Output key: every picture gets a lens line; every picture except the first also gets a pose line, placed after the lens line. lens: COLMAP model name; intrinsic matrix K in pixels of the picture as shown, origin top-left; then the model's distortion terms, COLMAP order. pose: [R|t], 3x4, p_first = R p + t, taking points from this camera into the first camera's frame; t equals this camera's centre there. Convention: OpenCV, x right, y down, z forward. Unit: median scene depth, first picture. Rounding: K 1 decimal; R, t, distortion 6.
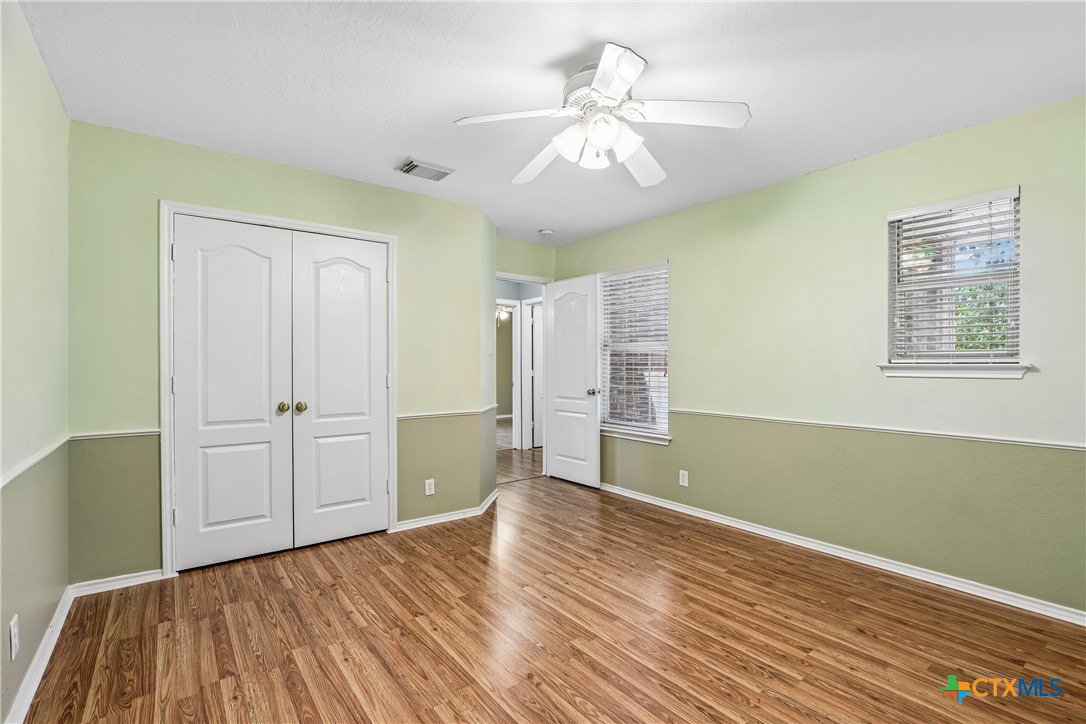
lens RADIAL K [[501.3, 0, 542.0], [0, 501.3, 363.7], [0, 0, 1]] dist [-0.030772, 0.006650]
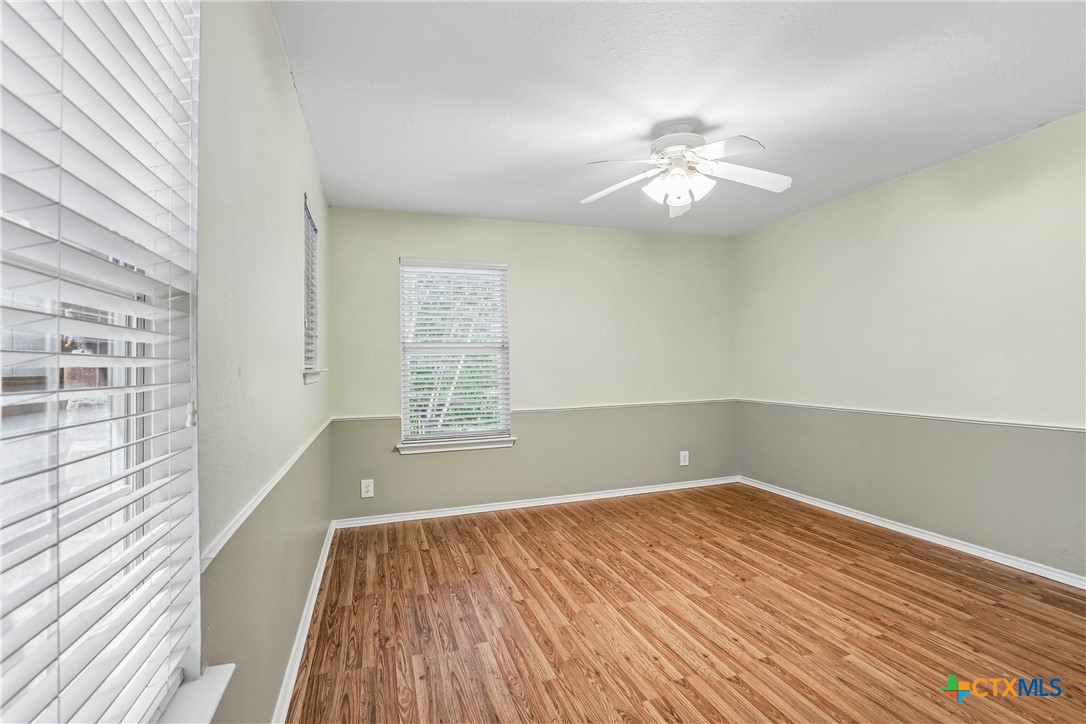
lens RADIAL K [[501.3, 0, 543.4], [0, 501.3, 359.7], [0, 0, 1]] dist [-0.030772, 0.006650]
pose [[-0.944813, 0.022229, 0.326854, 0.032172], [0.019865, 0.999747, -0.010571, -0.004515], [-0.327007, -0.003494, -0.945016, 2.118717]]
